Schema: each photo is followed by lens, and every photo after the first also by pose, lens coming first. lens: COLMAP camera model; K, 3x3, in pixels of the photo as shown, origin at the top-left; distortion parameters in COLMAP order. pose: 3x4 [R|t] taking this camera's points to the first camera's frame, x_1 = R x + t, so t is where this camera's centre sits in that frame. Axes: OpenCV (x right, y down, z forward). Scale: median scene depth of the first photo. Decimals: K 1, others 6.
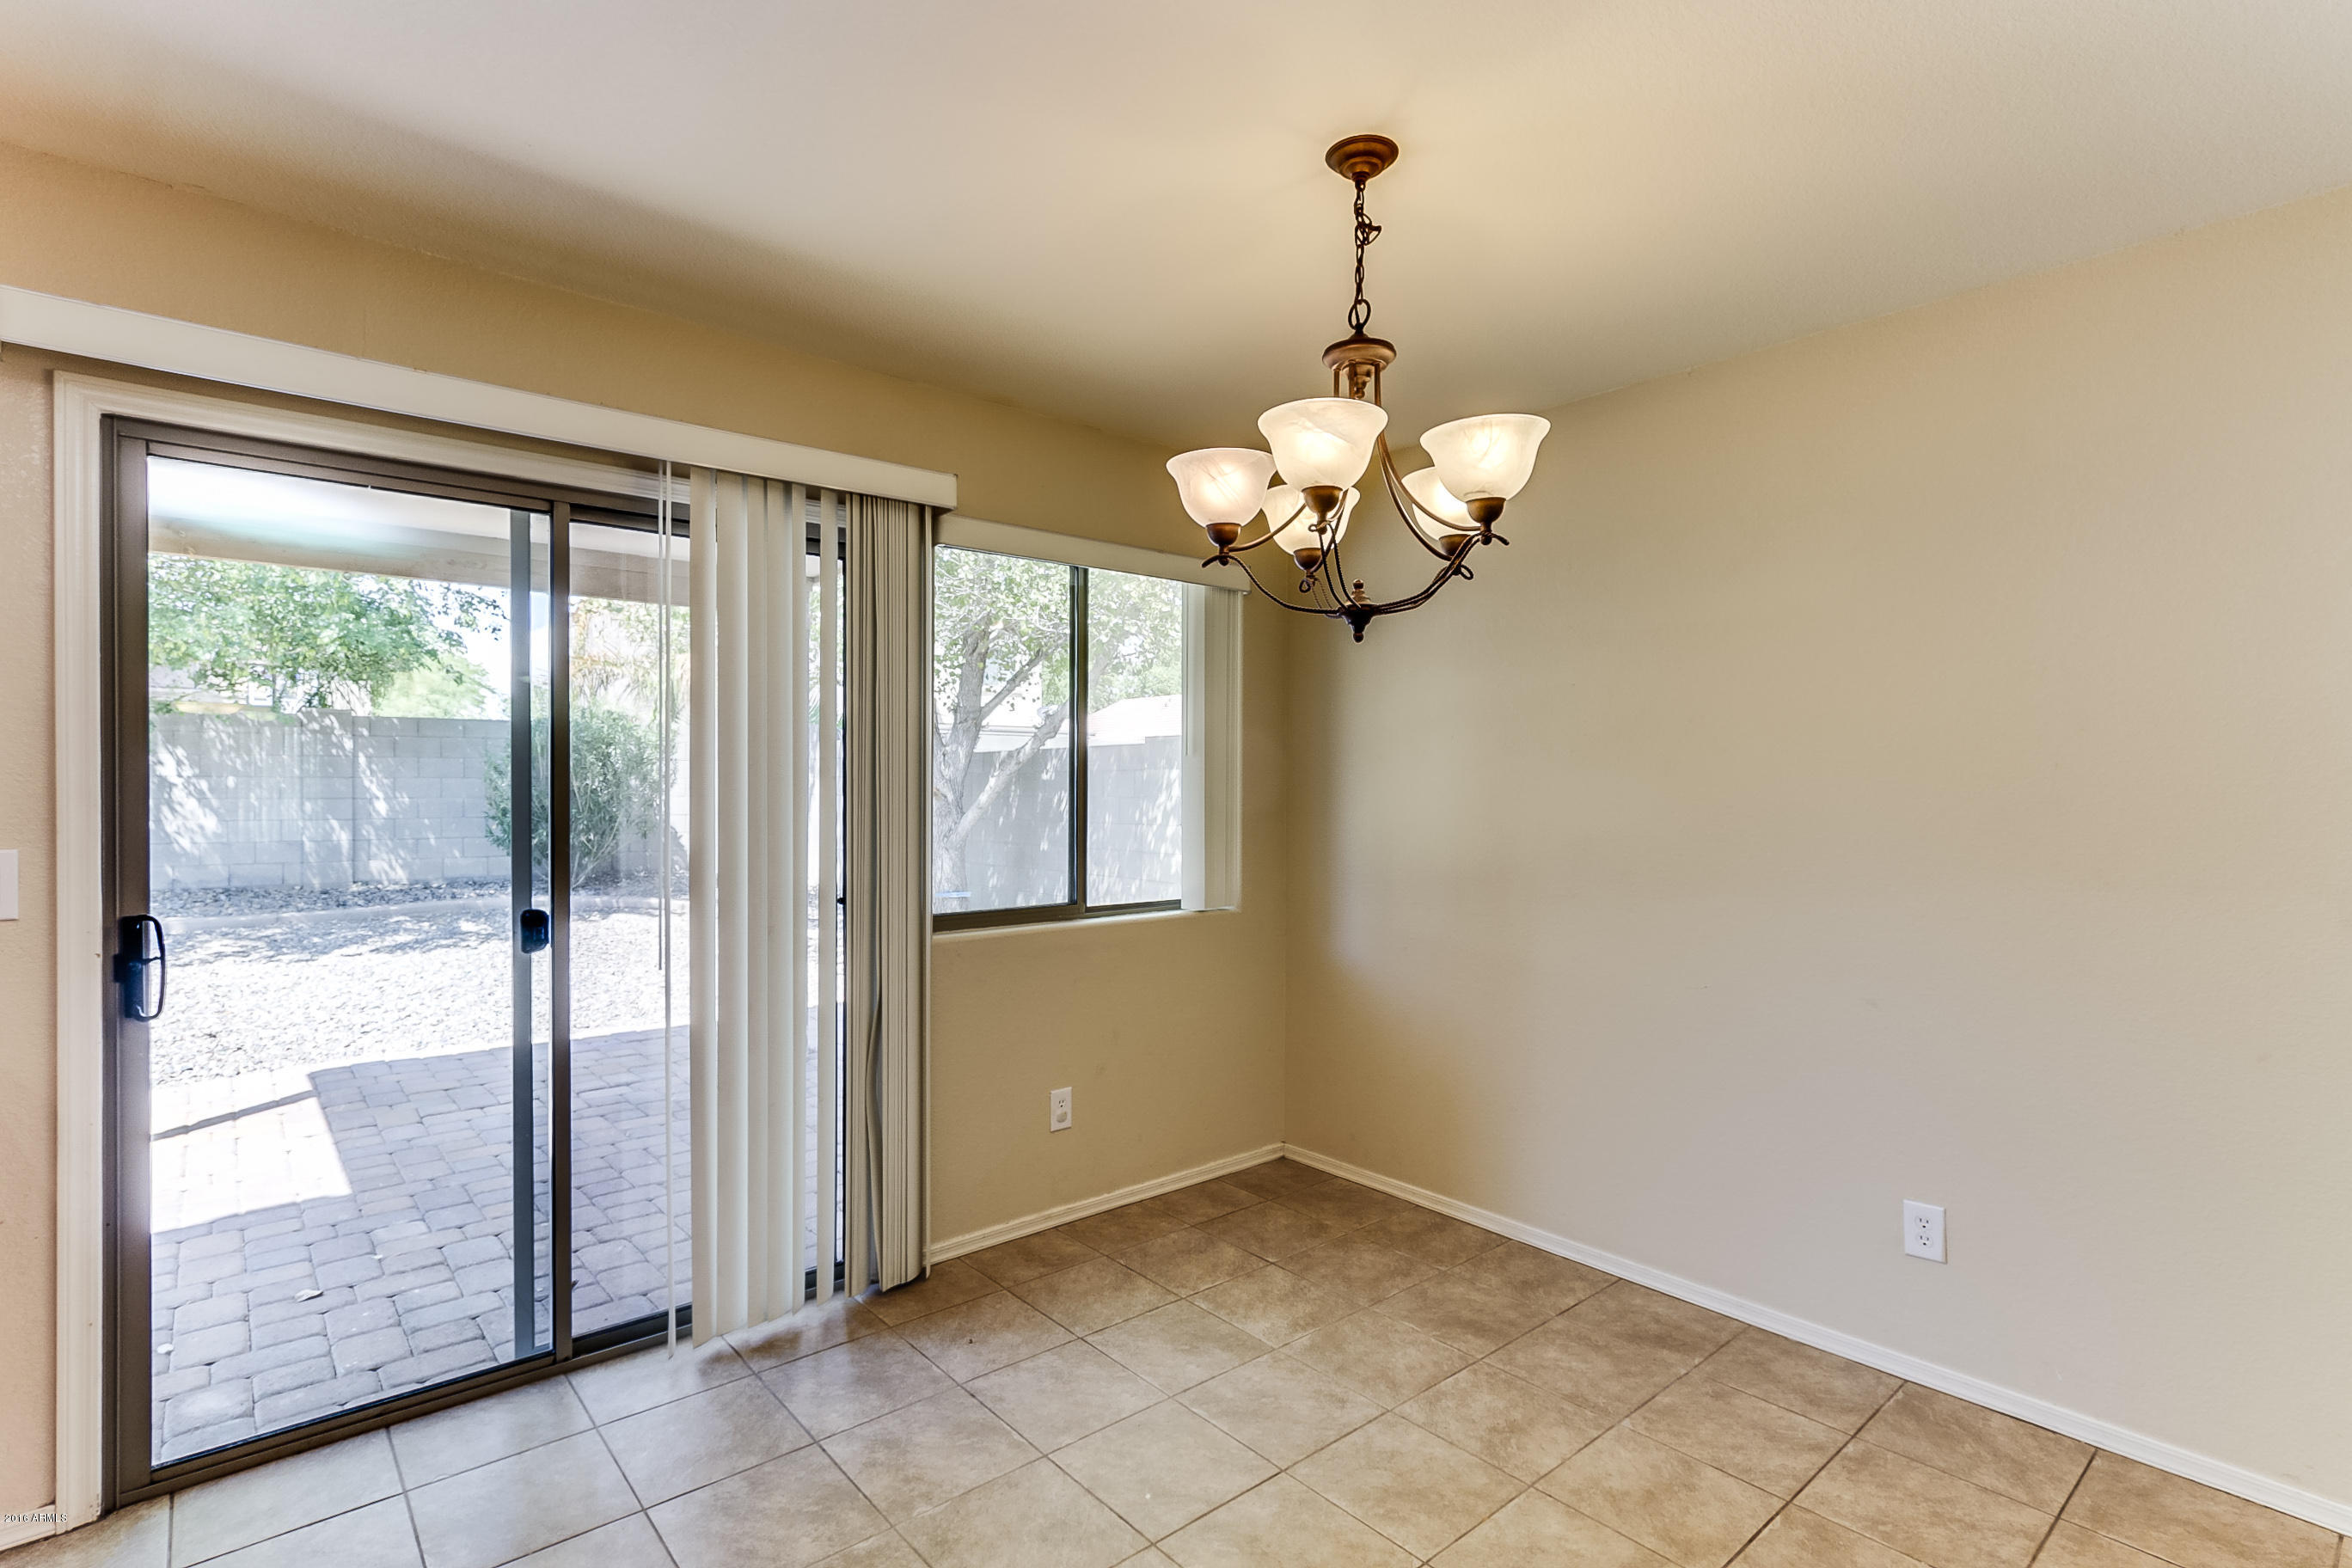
lens RADIAL K [[1130.8, 0, 1139.2], [0, 1130.8, 797.2], [0, 0, 1]] dist [0.000264, 0.002707]
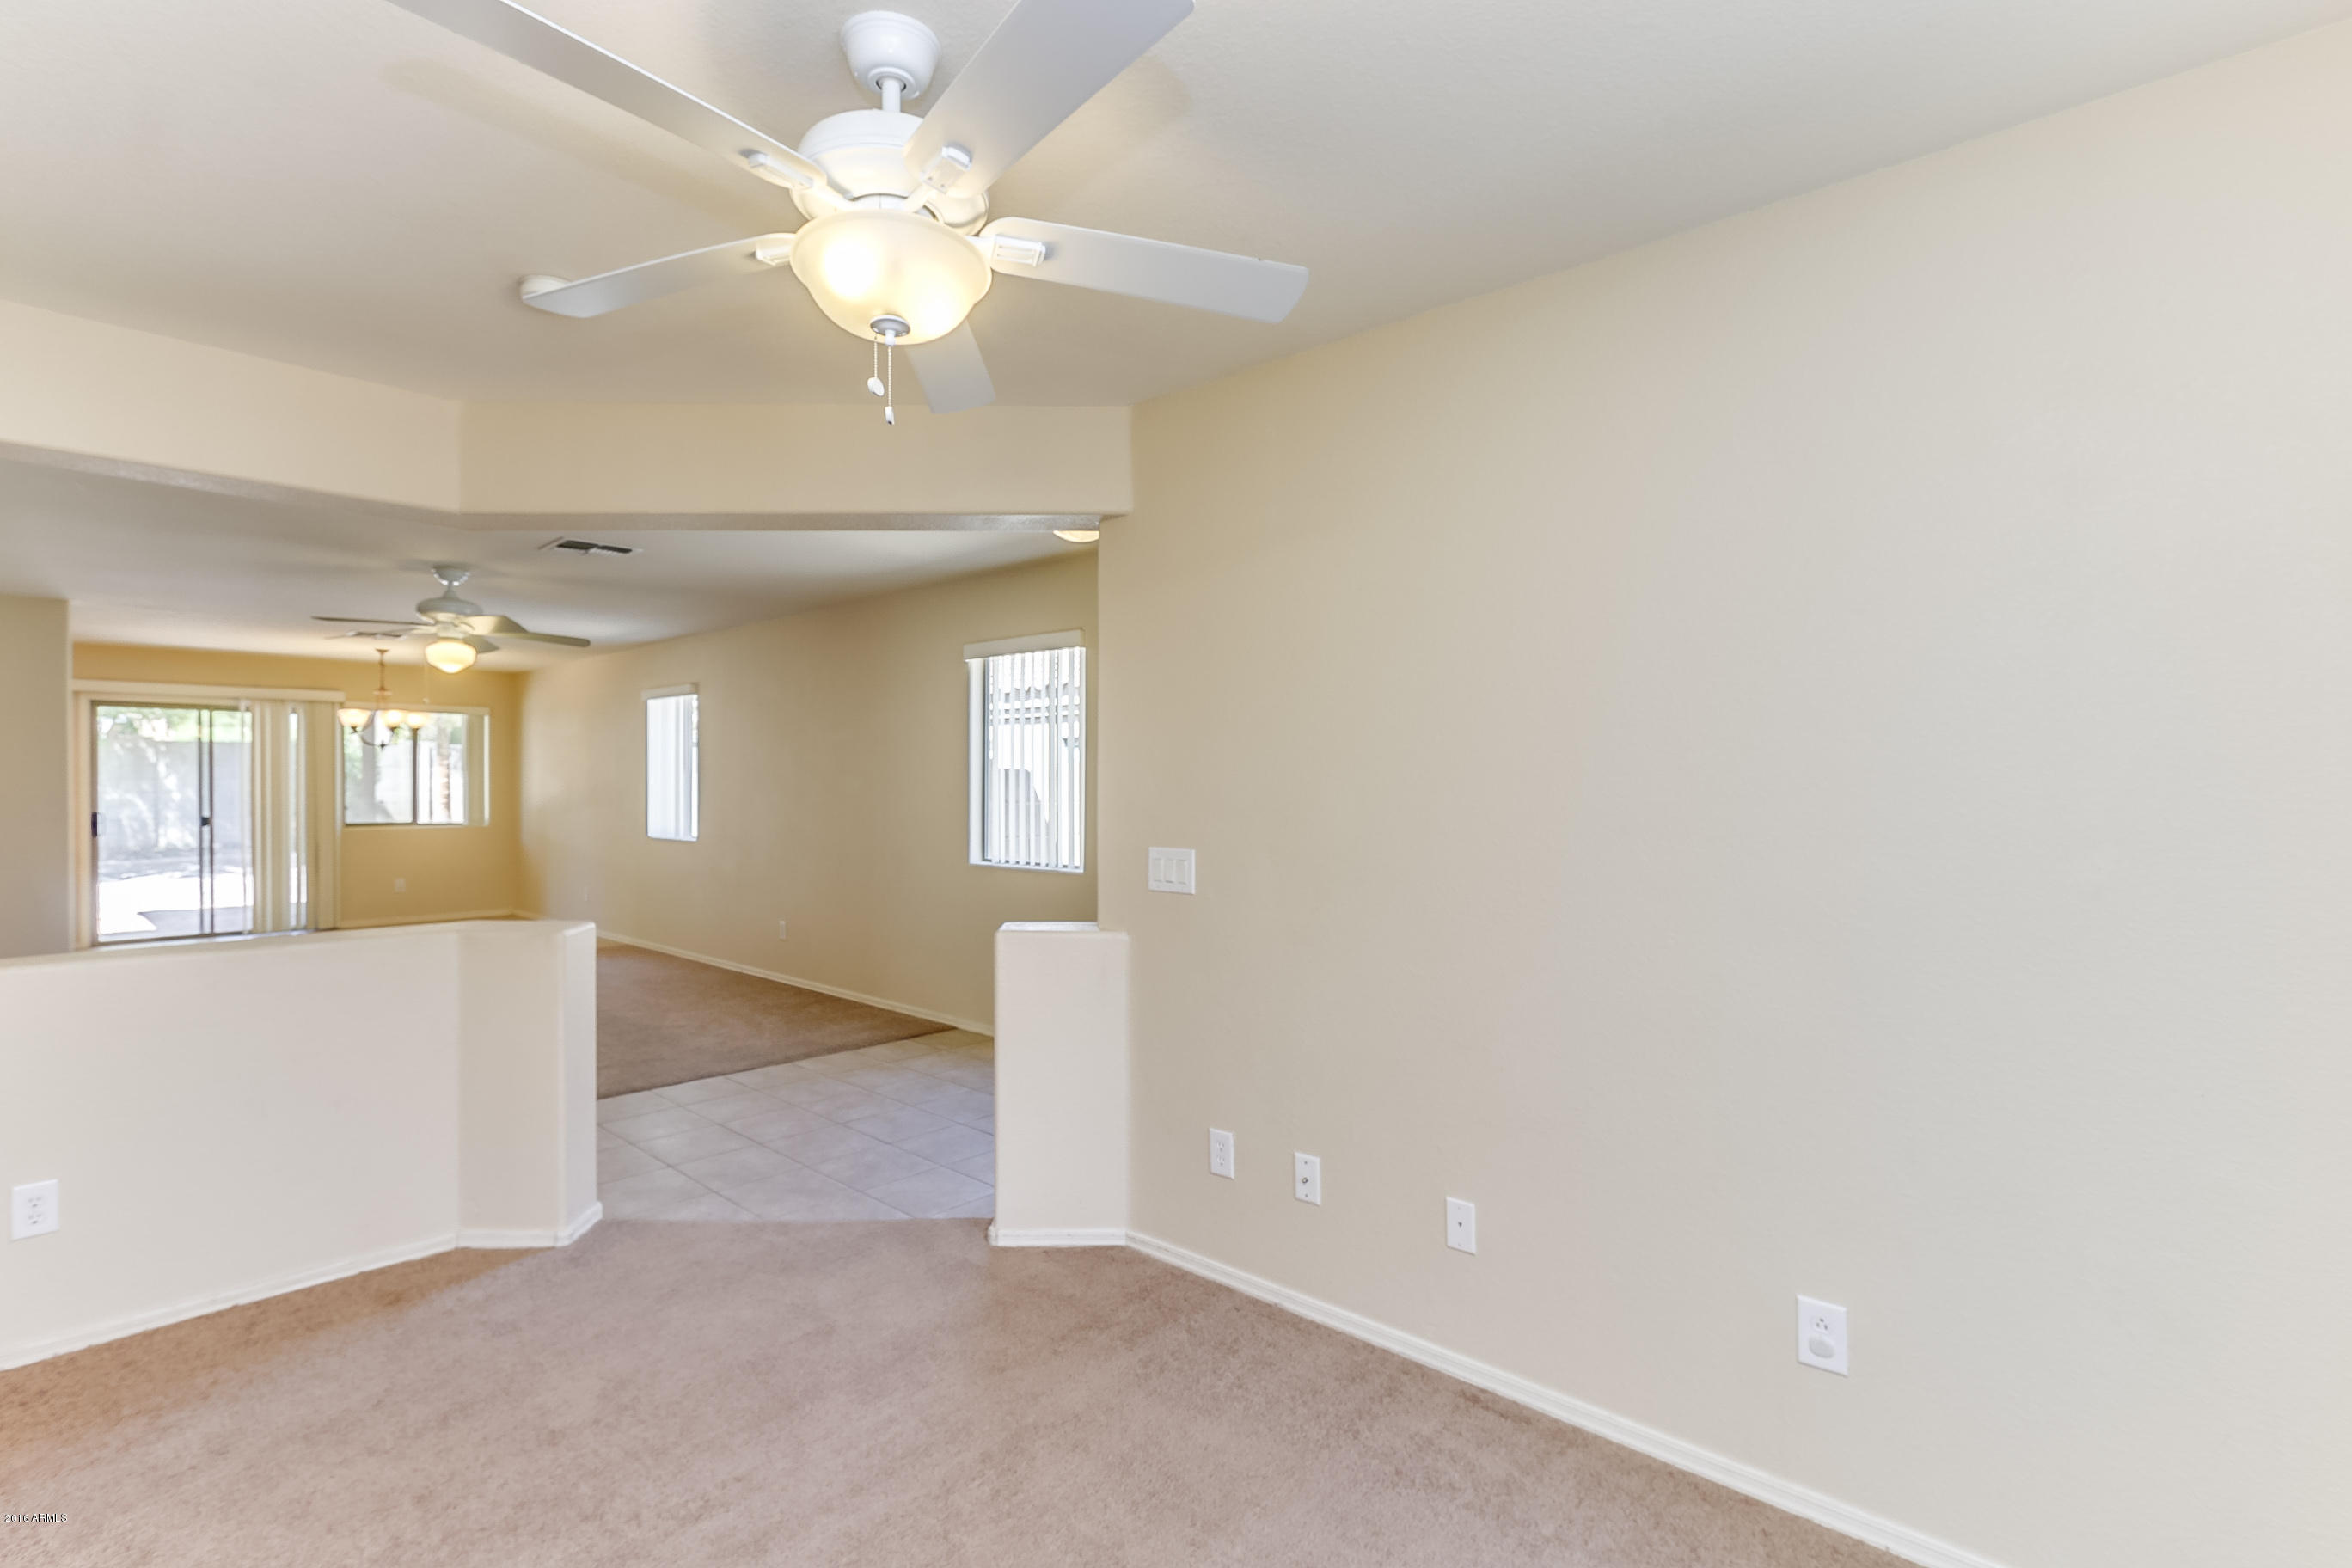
lens RADIAL K [[1106.8, 0, 1142.1], [0, 1106.8, 791.0], [0, 0, 1]] dist [-0.000229, -0.000425]
pose [[0.992955, -0.005573, 0.118364, 1.987690], [0.005579, 0.999984, 0.000280, 0.030714], [-0.118363, 0.000382, 0.992970, -2.824173]]
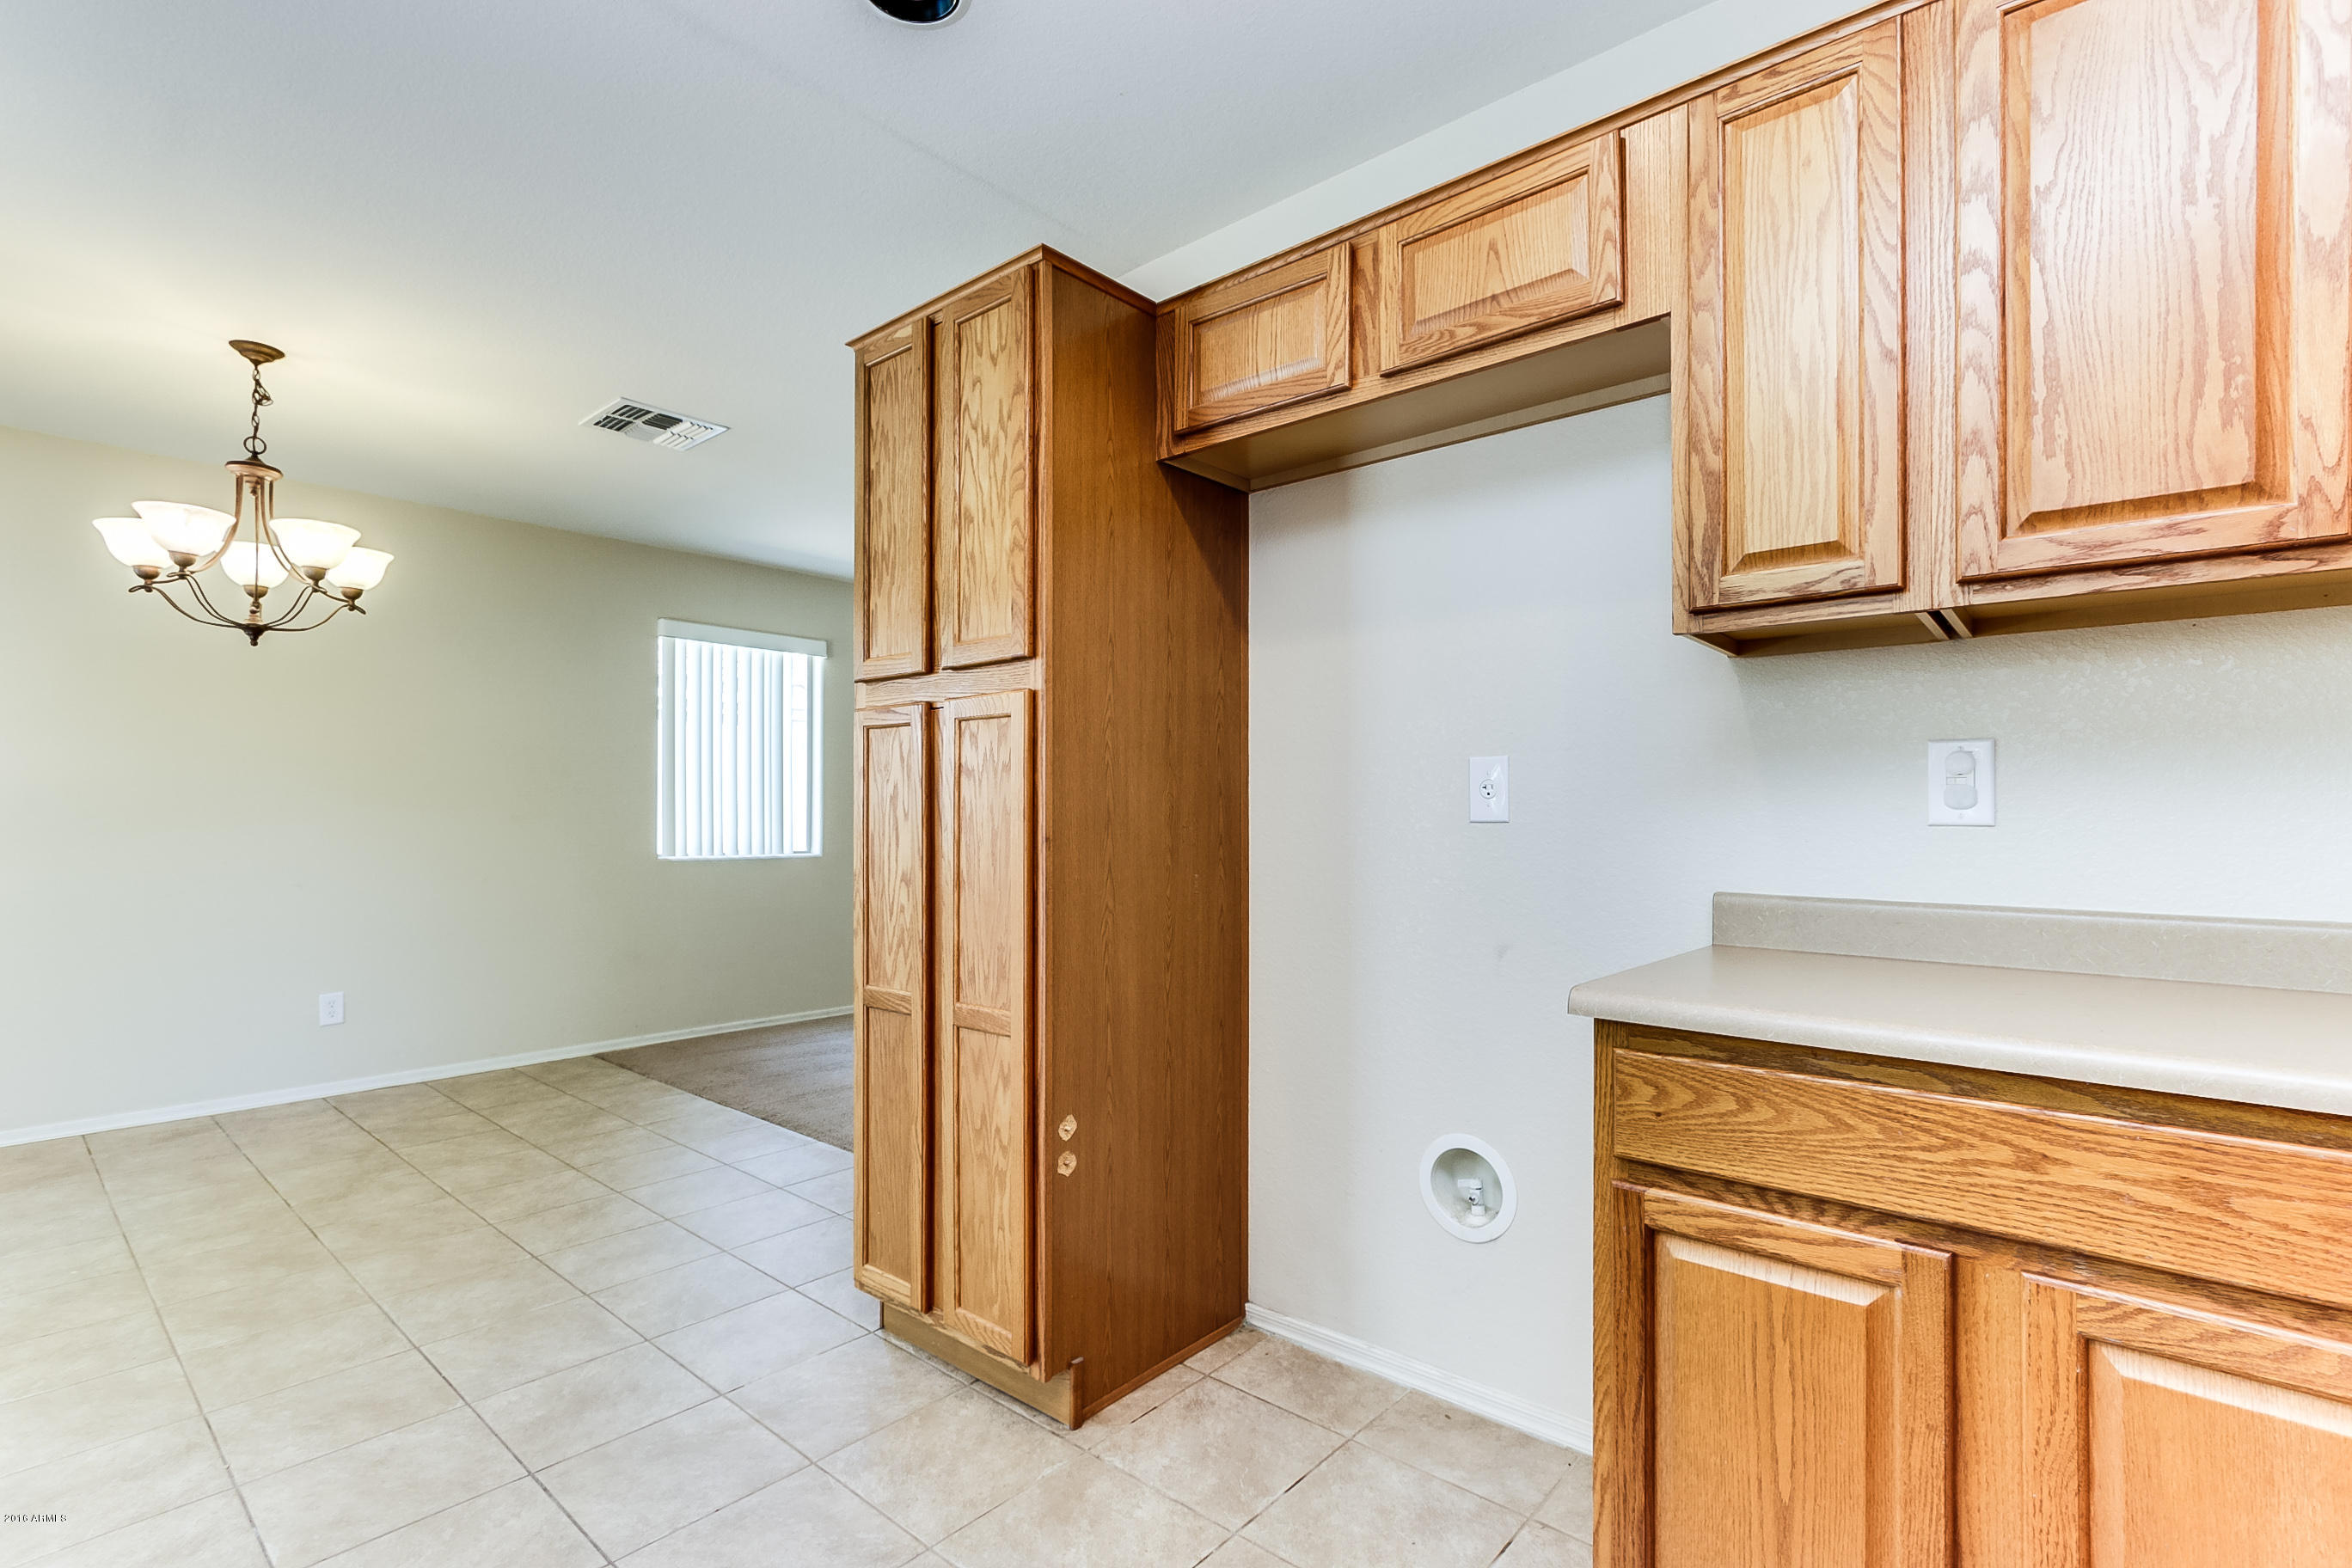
lens RADIAL K [[1106.8, 0, 1190.9], [0, 1106.8, 803.5], [0, 0, 1]] dist [-0.000229, -0.000425]
pose [[-0.157107, 0.007696, 0.987552, -1.120052], [0.010335, 0.999928, -0.006148, 0.078965], [-0.987527, 0.009241, -0.157175, -0.052149]]
